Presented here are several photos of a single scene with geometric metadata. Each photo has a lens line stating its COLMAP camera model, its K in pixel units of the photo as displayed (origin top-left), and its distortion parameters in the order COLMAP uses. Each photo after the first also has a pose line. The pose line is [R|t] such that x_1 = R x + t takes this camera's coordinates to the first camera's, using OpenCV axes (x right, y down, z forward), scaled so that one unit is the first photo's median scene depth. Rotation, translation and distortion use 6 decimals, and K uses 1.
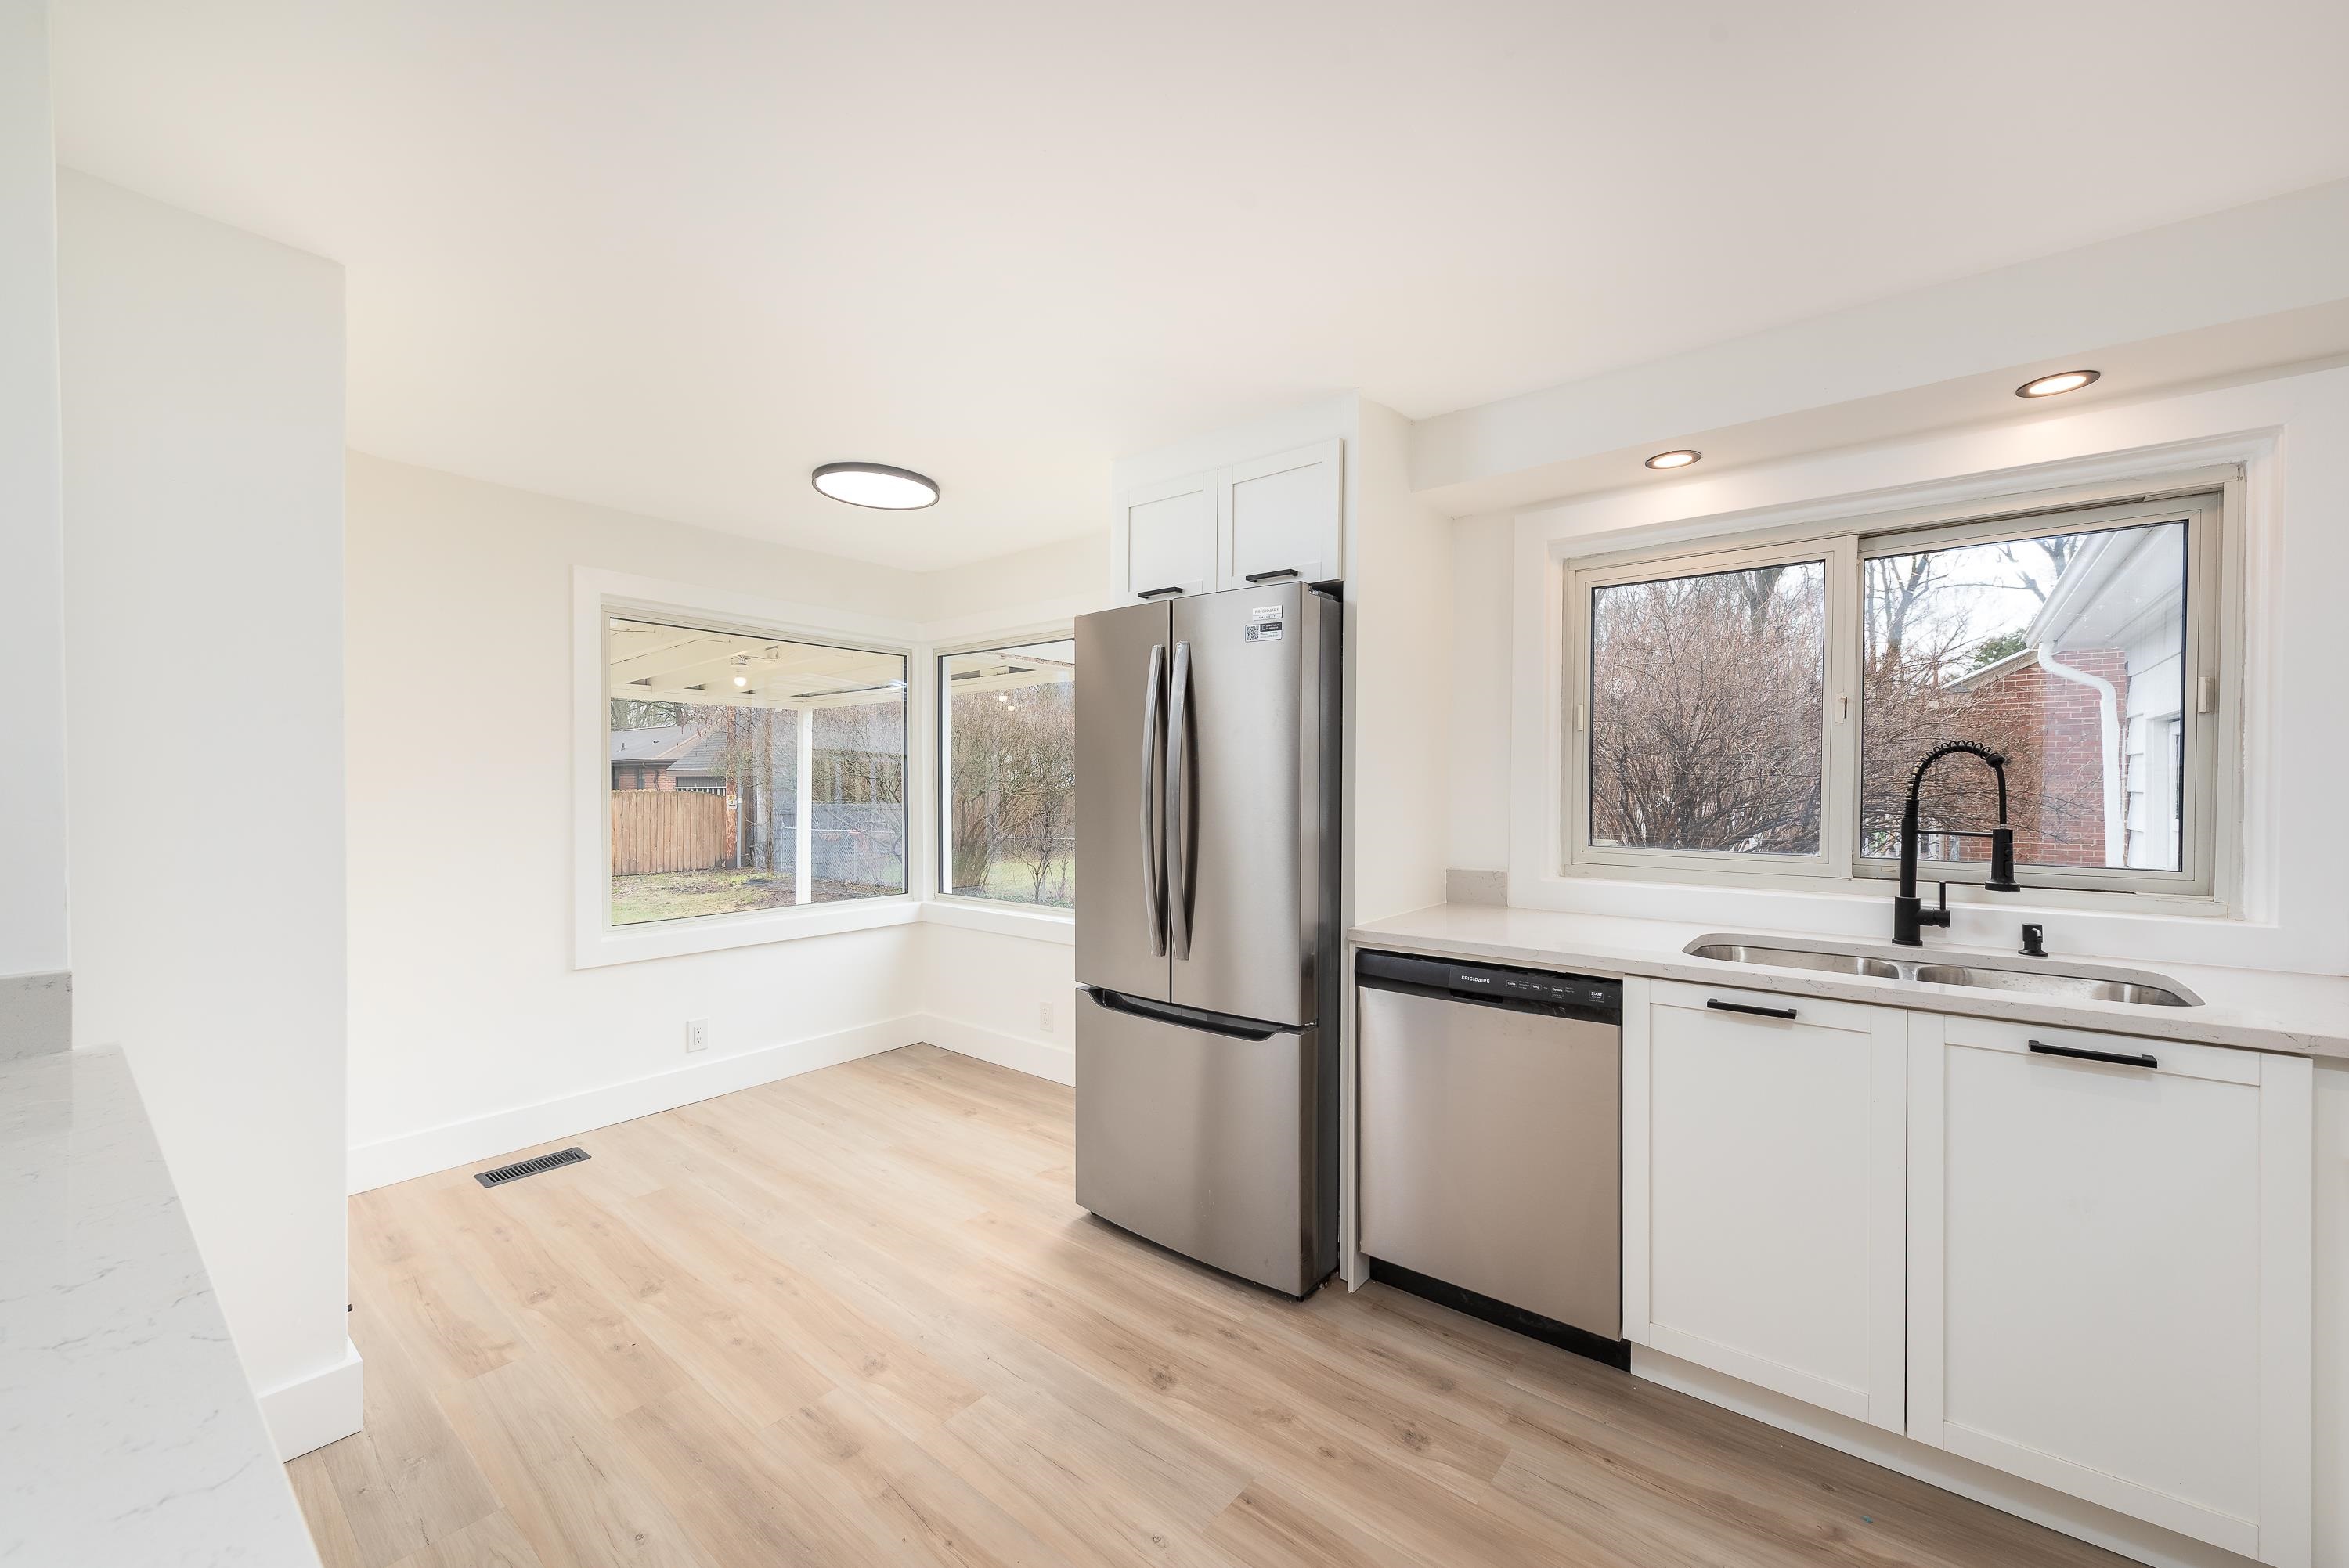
lens RADIAL K [[911.9, 0, 1172.0], [0, 911.9, 792.0], [0, 0, 1]] dist [0.011630, -0.004013]
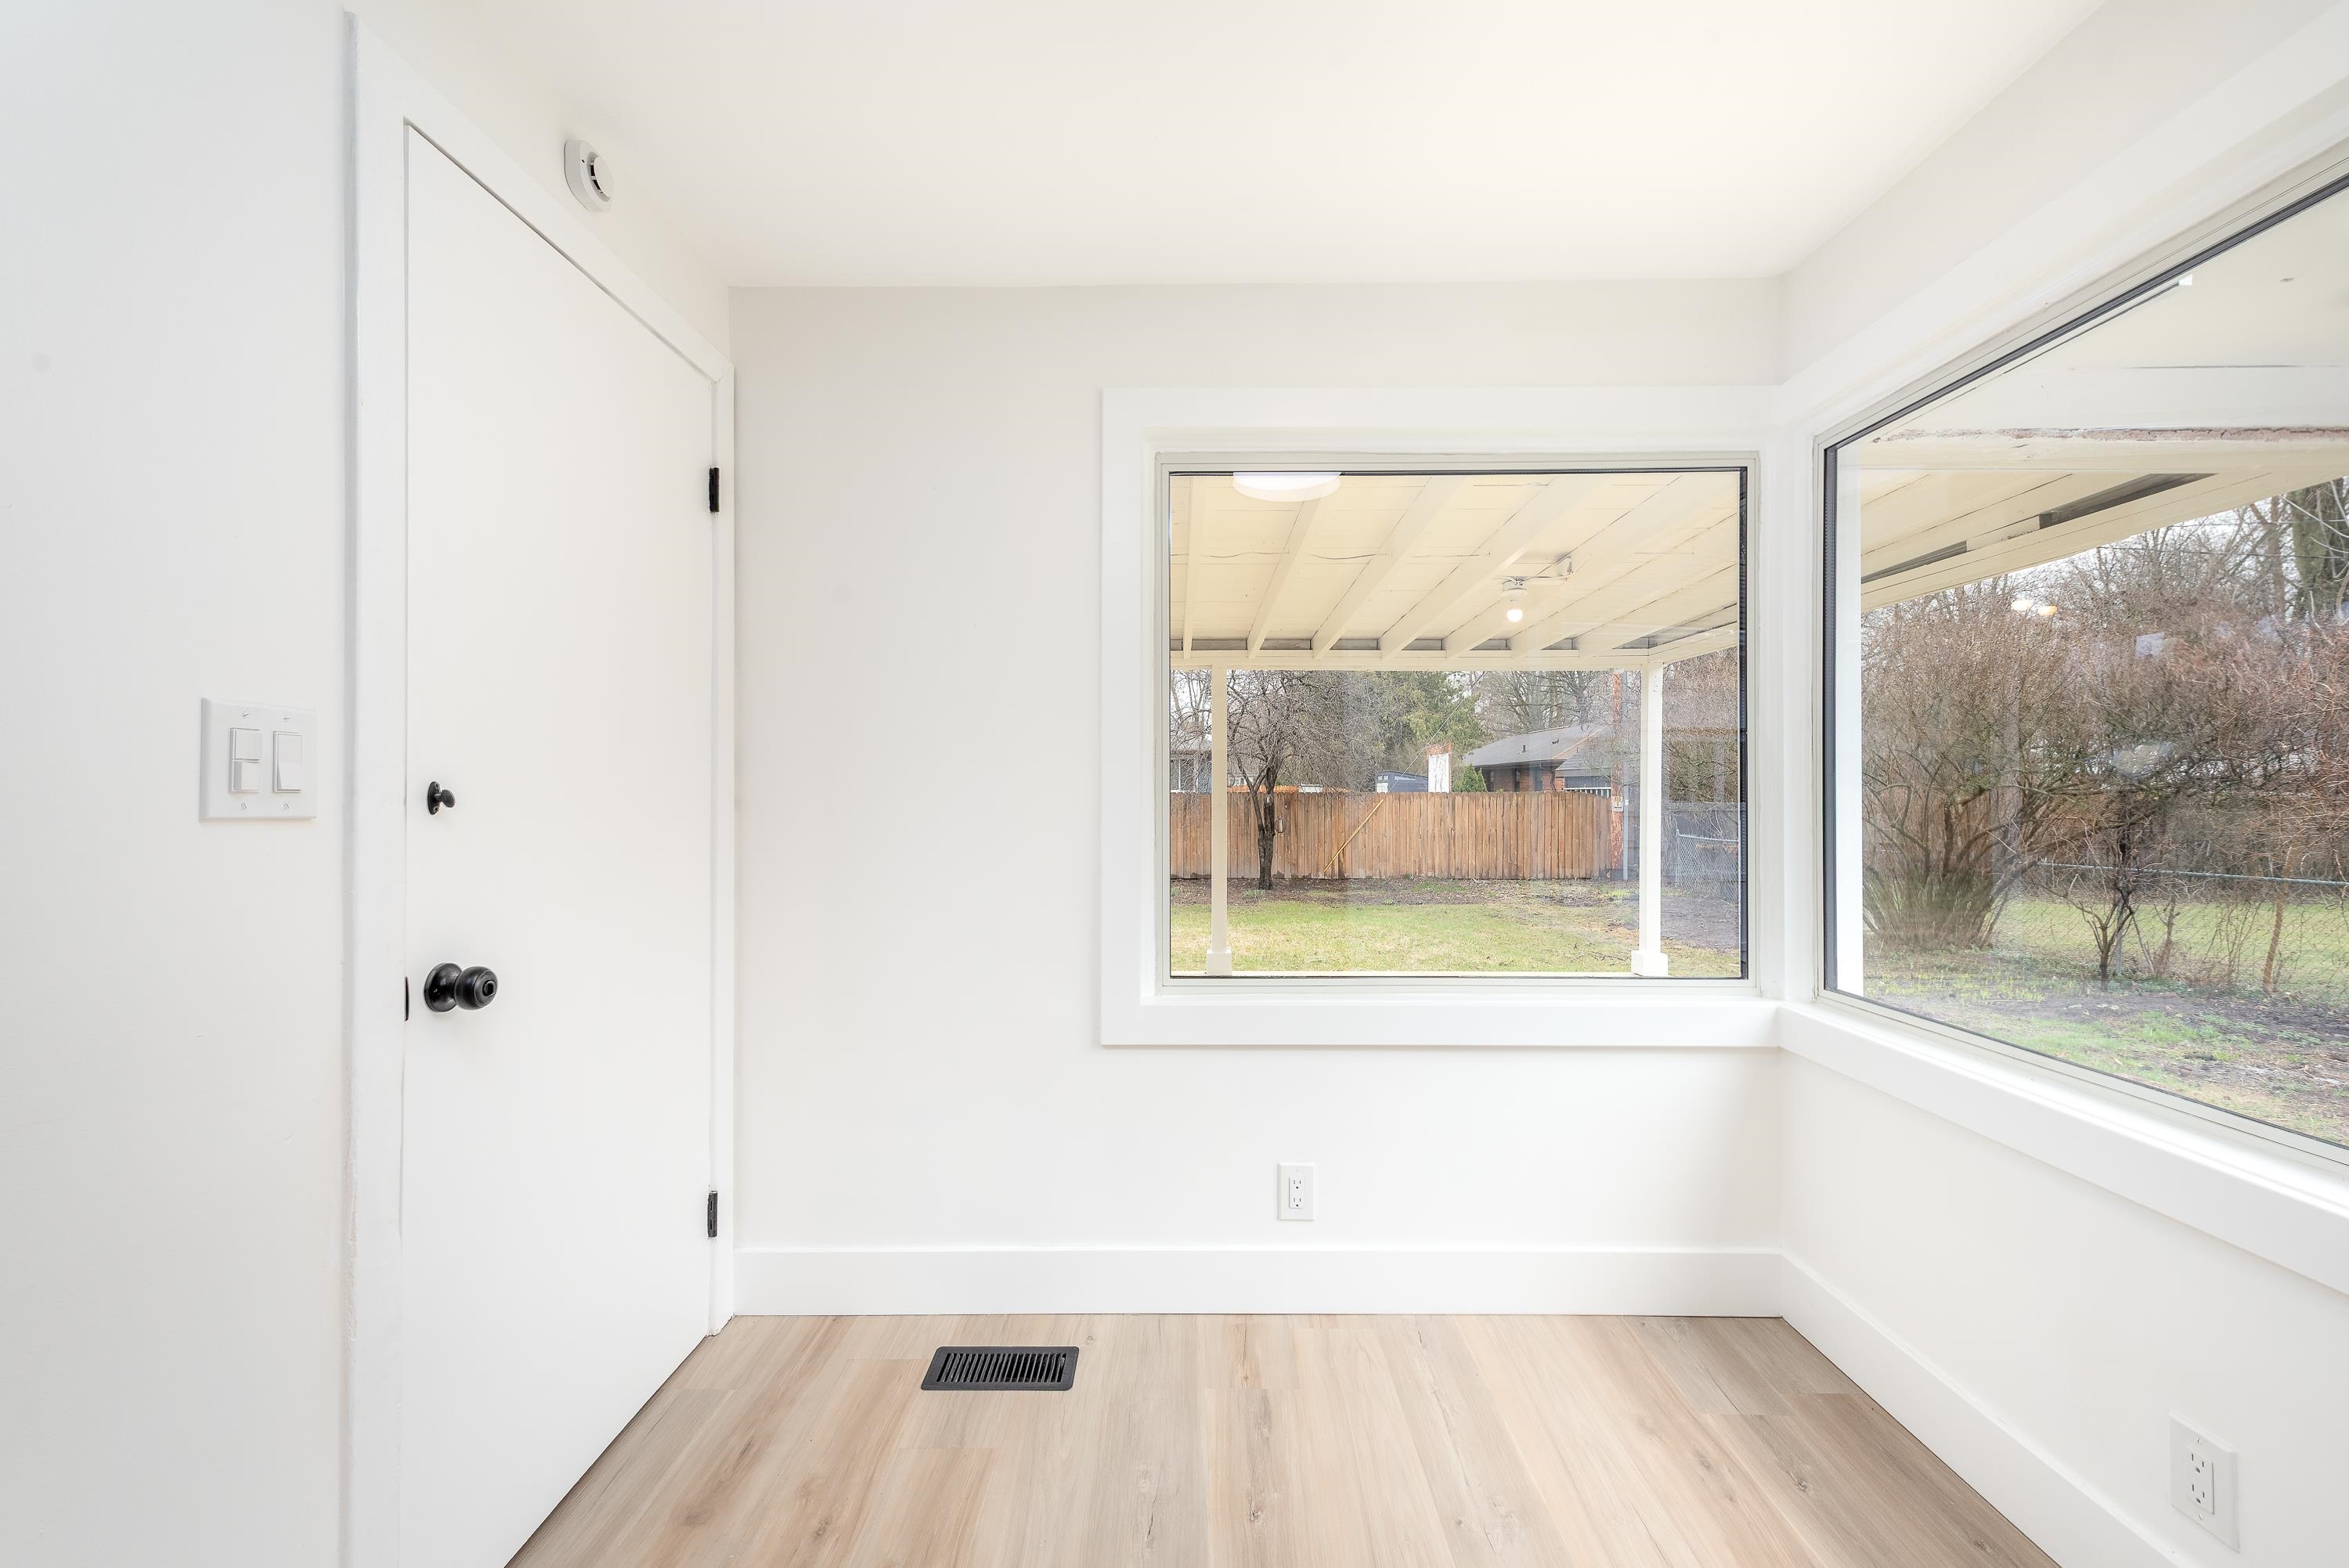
lens RADIAL K [[951.8, 0, 1170.1], [0, 951.8, 788.5], [0, 0, 1]] dist [0.001205, 0.000130]
pose [[0.608017, -0.003985, -0.793914, -0.024646], [-0.003192, 0.999967, -0.007464, 0.005708], [0.793918, 0.007072, 0.607984, 0.138760]]
